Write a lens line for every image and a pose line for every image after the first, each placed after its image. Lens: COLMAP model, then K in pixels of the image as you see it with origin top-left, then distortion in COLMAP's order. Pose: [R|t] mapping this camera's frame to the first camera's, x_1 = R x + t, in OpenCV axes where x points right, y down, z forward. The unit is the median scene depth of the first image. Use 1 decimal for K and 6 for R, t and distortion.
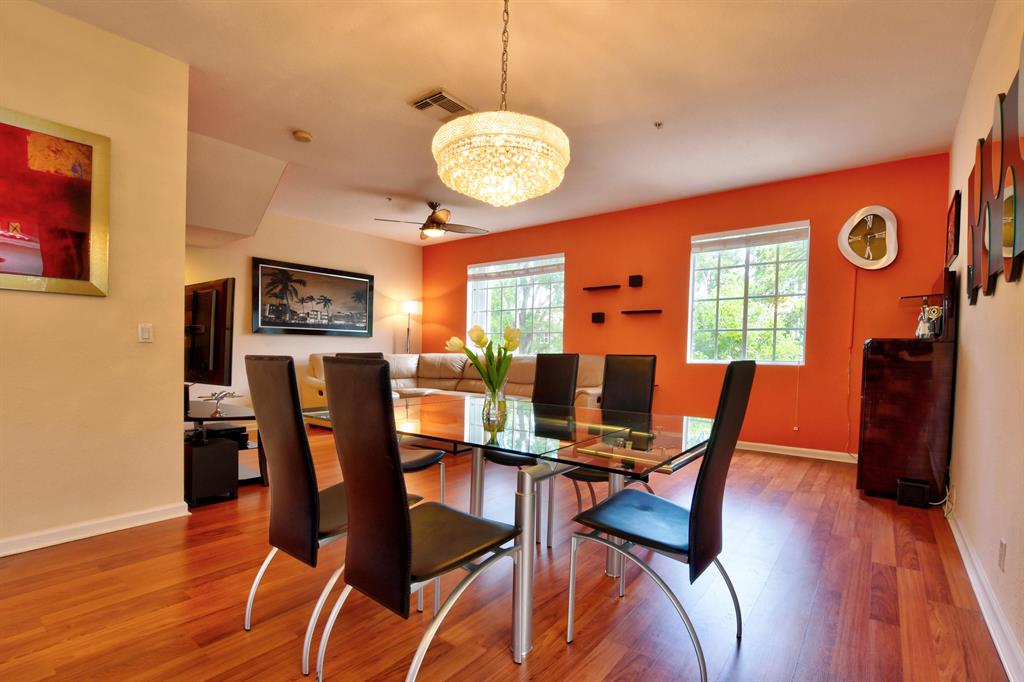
lens RADIAL K [[419.8, 0, 512.0], [0, 419.8, 341.0], [0, 0, 1]] dist [0.024834, 0.000106]
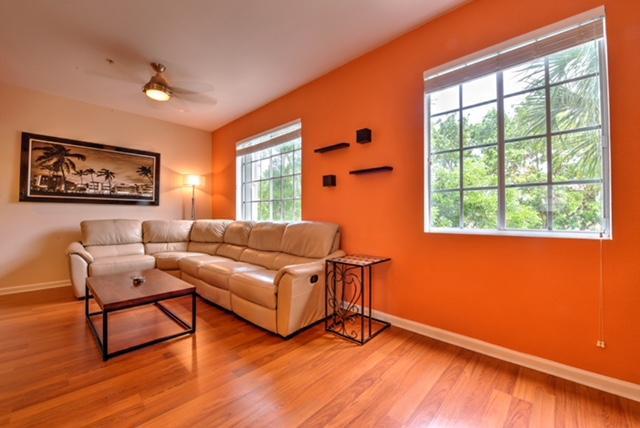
lens RADIAL K [[257.5, 0, 318.7], [0, 257.5, 194.9], [0, 0, 1]] dist [0.001245, 0.000072]
pose [[0.999289, -0.007706, -0.036895, 0.161511], [0.005437, 0.998111, -0.061199, 0.007984], [0.037297, 0.060955, 0.997443, 0.348872]]
